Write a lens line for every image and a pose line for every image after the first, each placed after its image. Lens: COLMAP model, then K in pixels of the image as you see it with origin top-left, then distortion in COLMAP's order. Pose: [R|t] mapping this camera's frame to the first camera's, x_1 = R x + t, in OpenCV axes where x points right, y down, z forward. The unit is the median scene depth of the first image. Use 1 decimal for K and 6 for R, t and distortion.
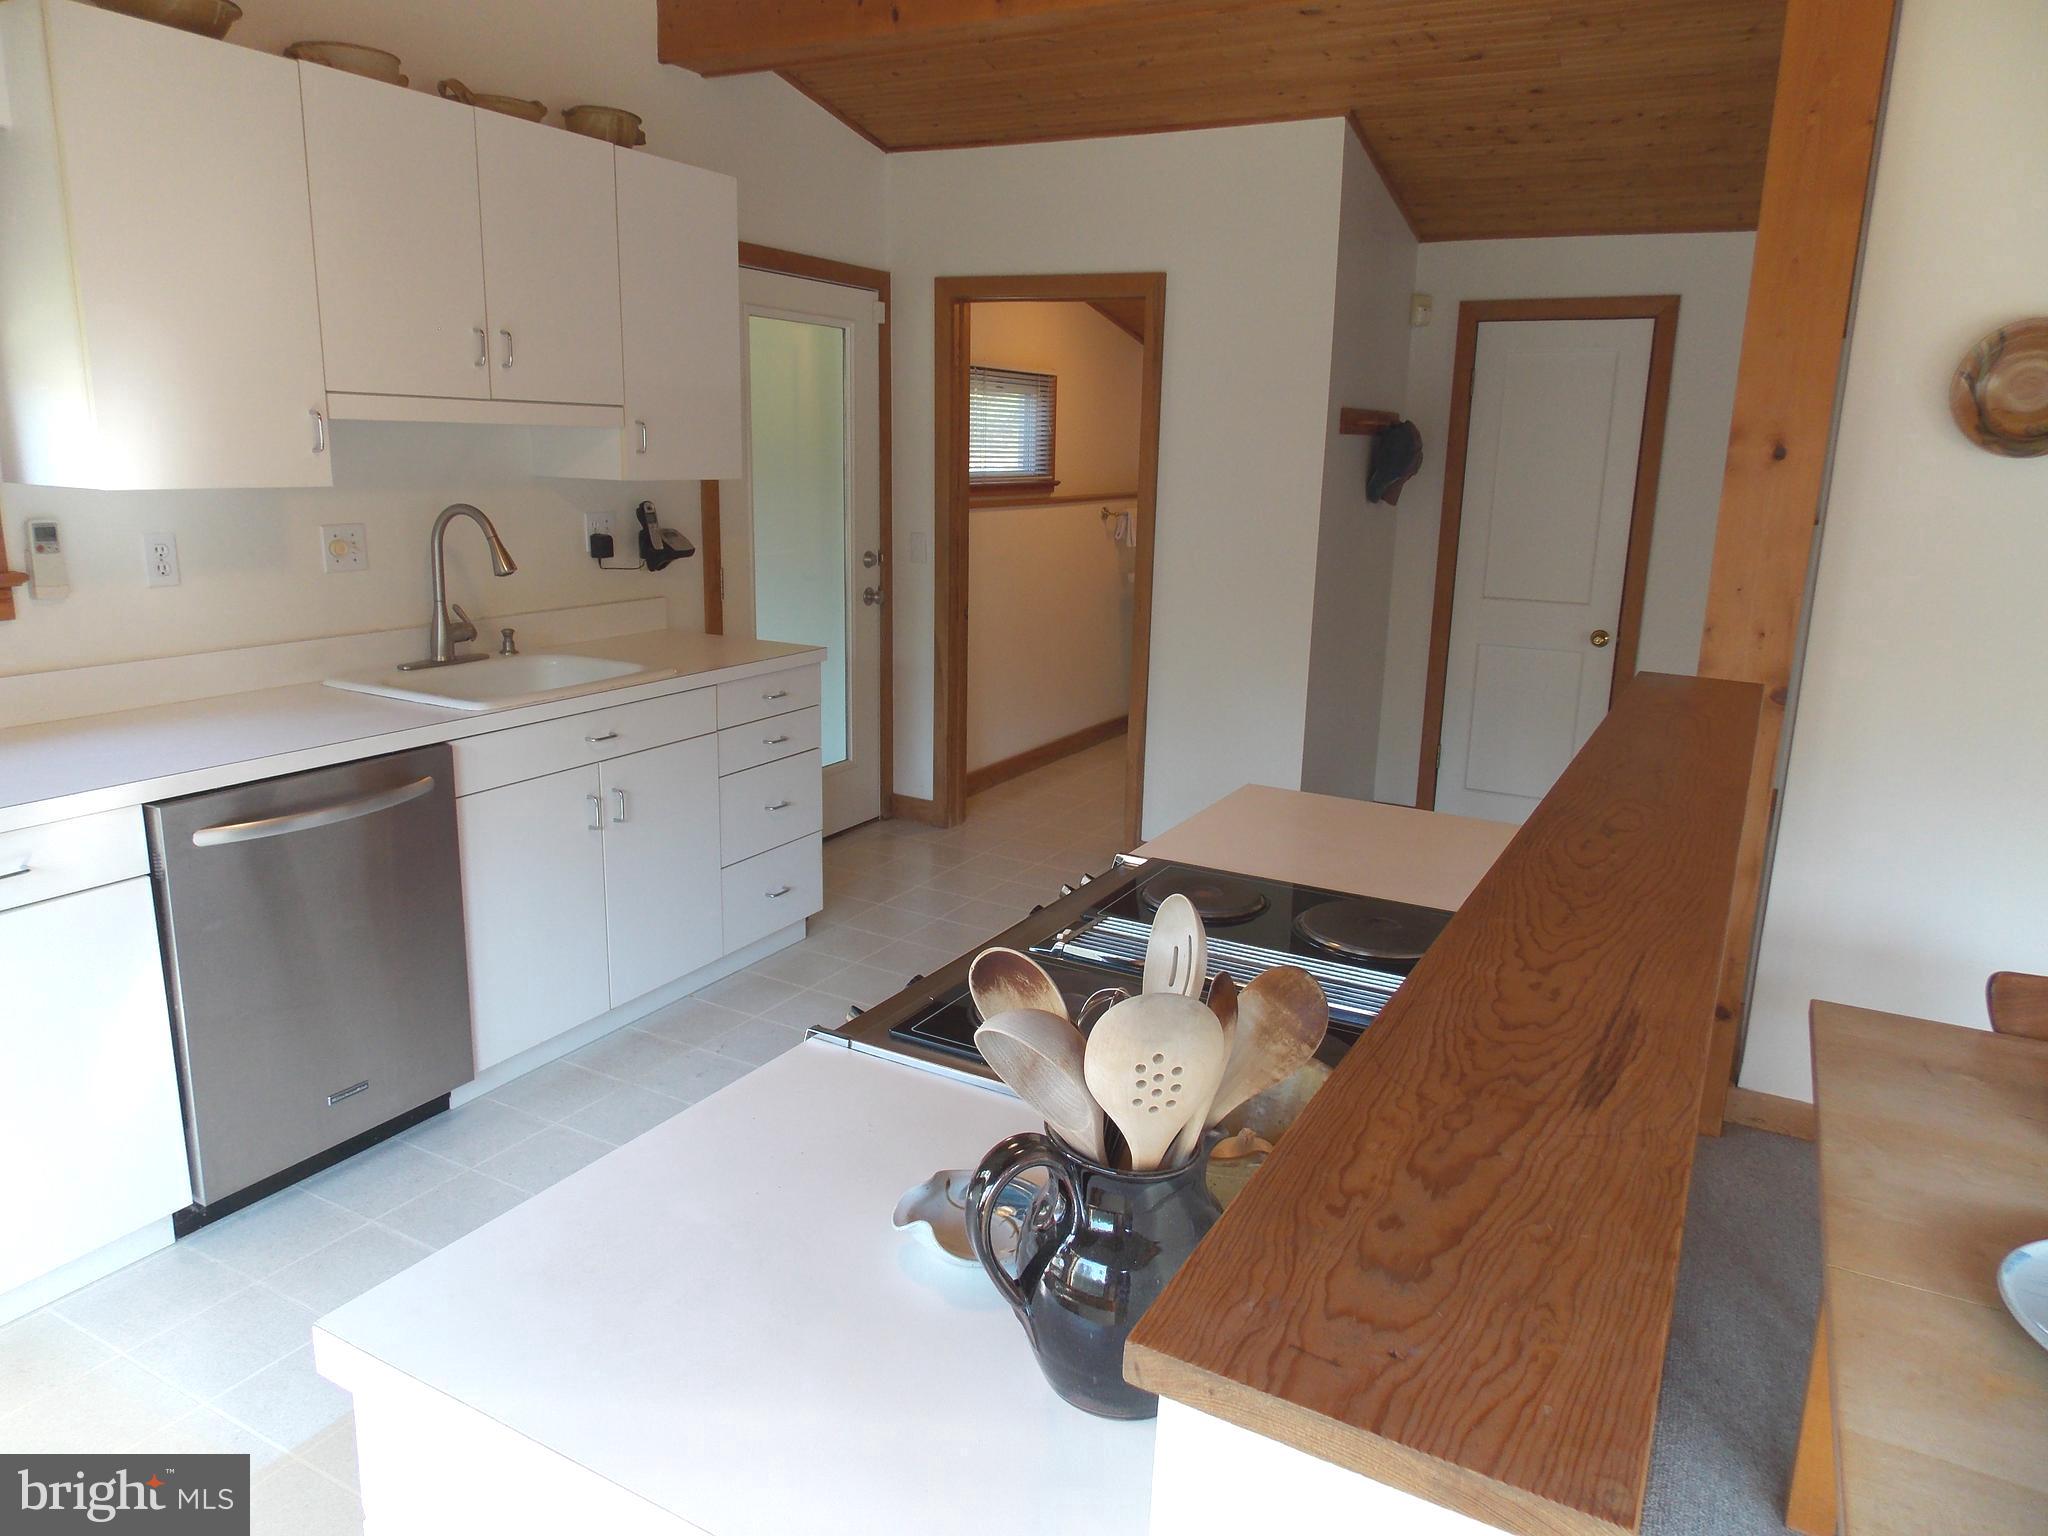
lens RADIAL K [[1354.8, 0, 1024.0], [0, 1354.8, 768.0], [0, 0, 1]] dist [0.030799, -0.000787]
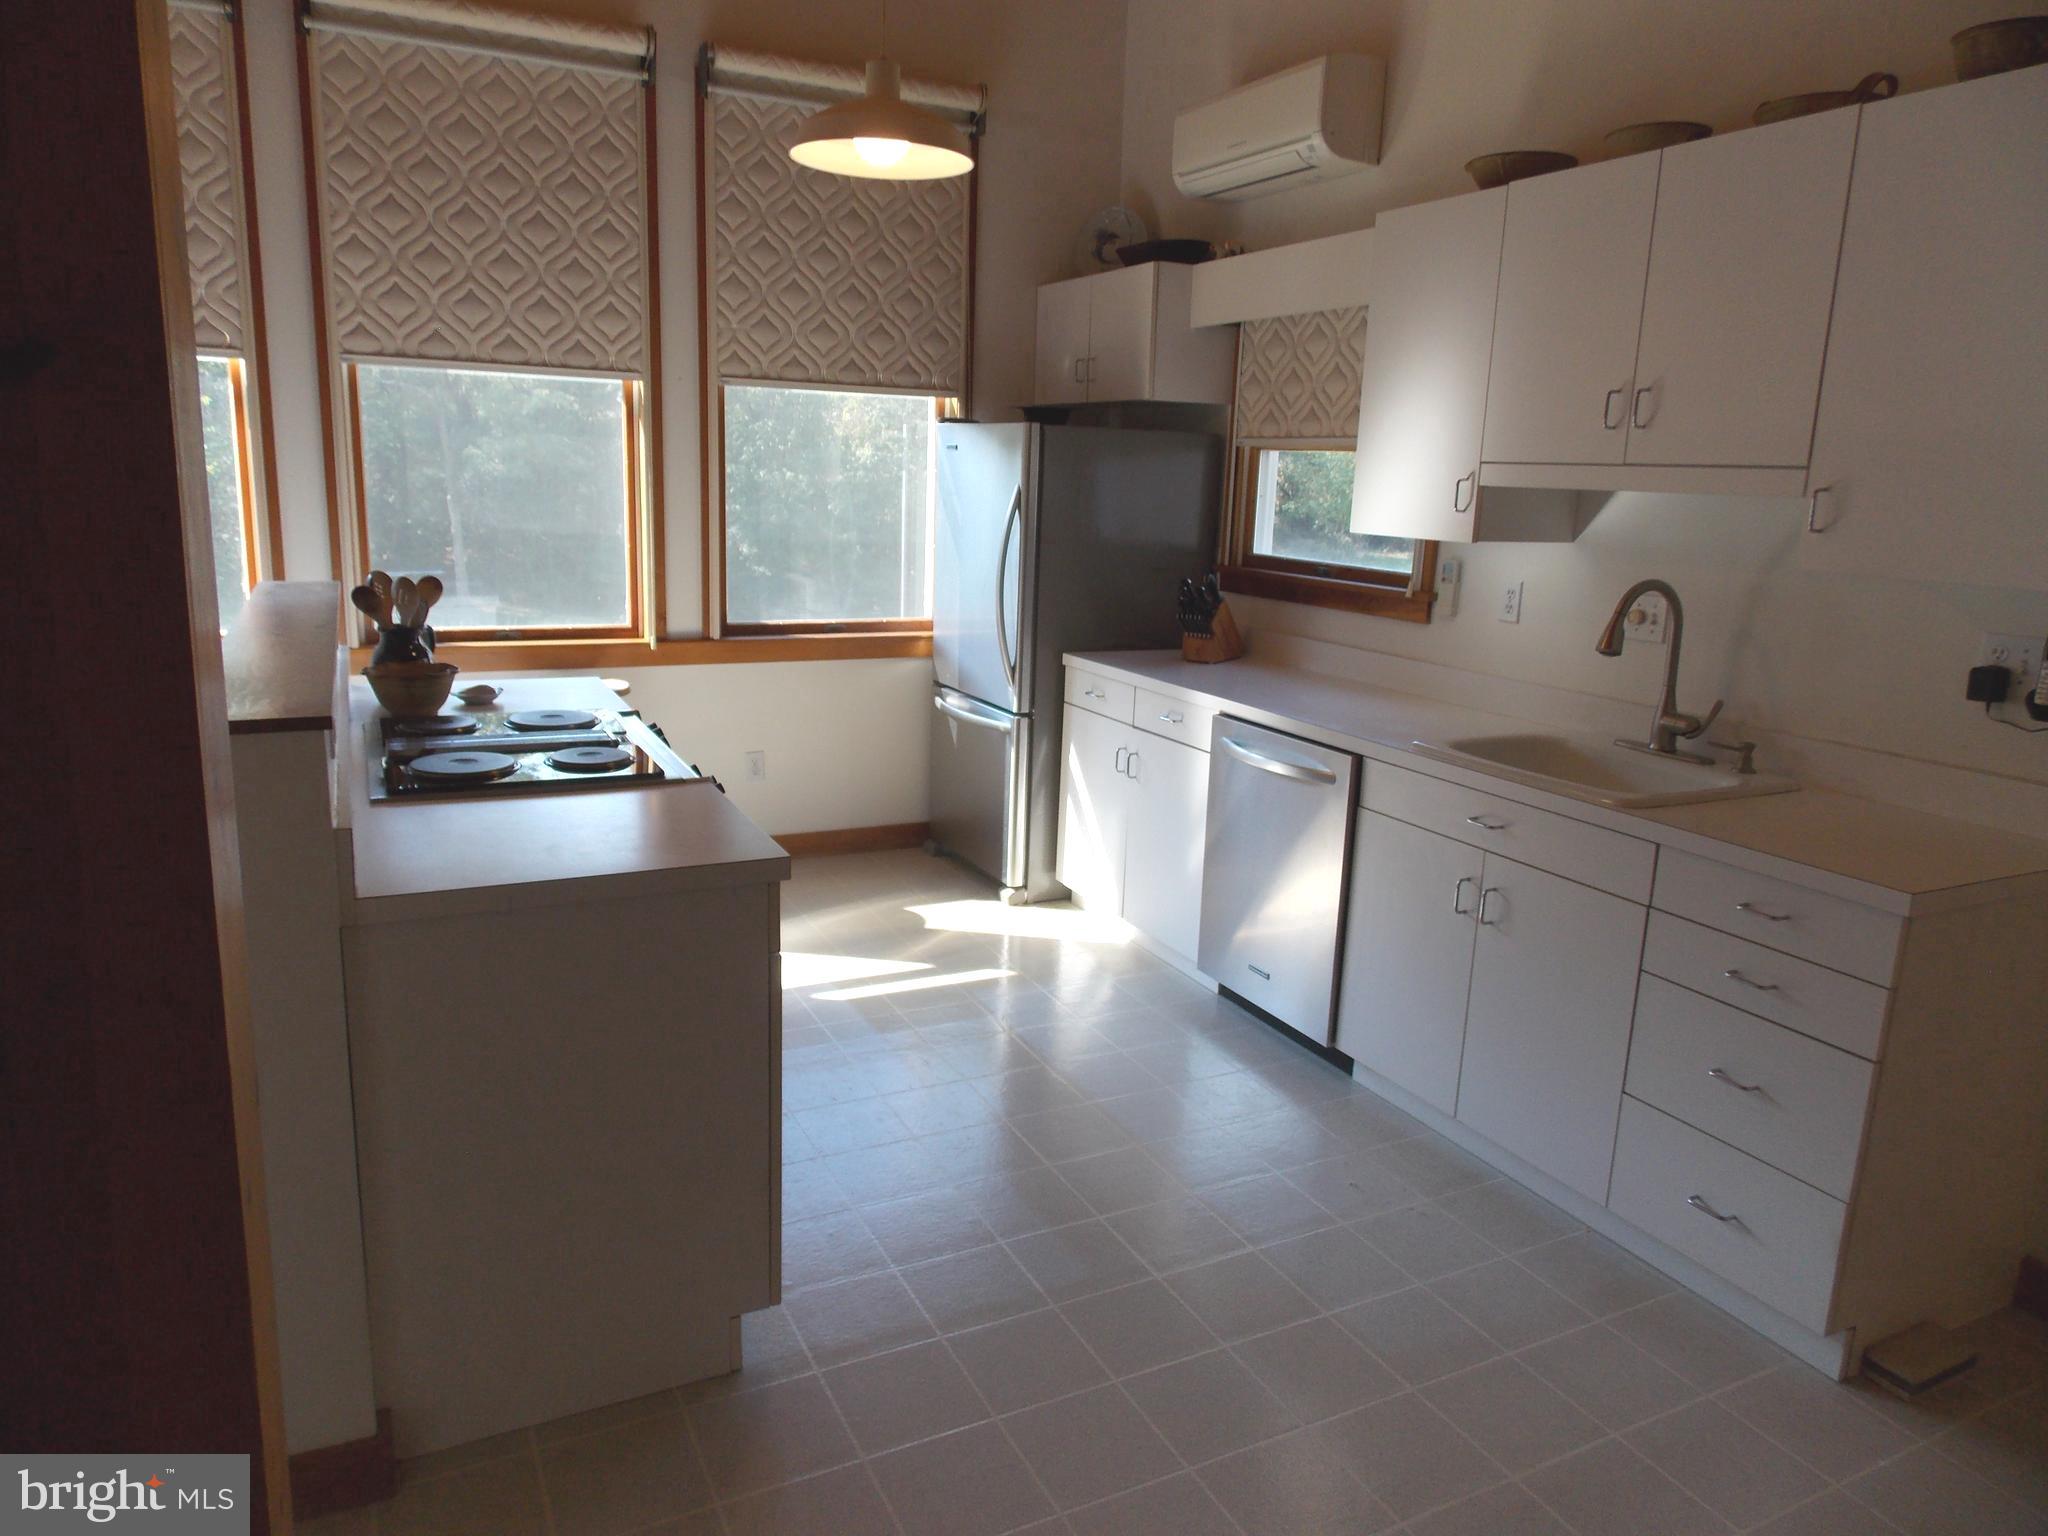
lens RADIAL K [[1354.8, 0, 1024.0], [0, 1354.8, 768.0], [0, 0, 1]] dist [0.030799, -0.000787]
pose [[-0.564765, 0.131400, -0.814723, 0.471159], [-0.249143, 0.914030, 0.320122, -0.211365], [0.786745, 0.383776, -0.483475, 0.922290]]
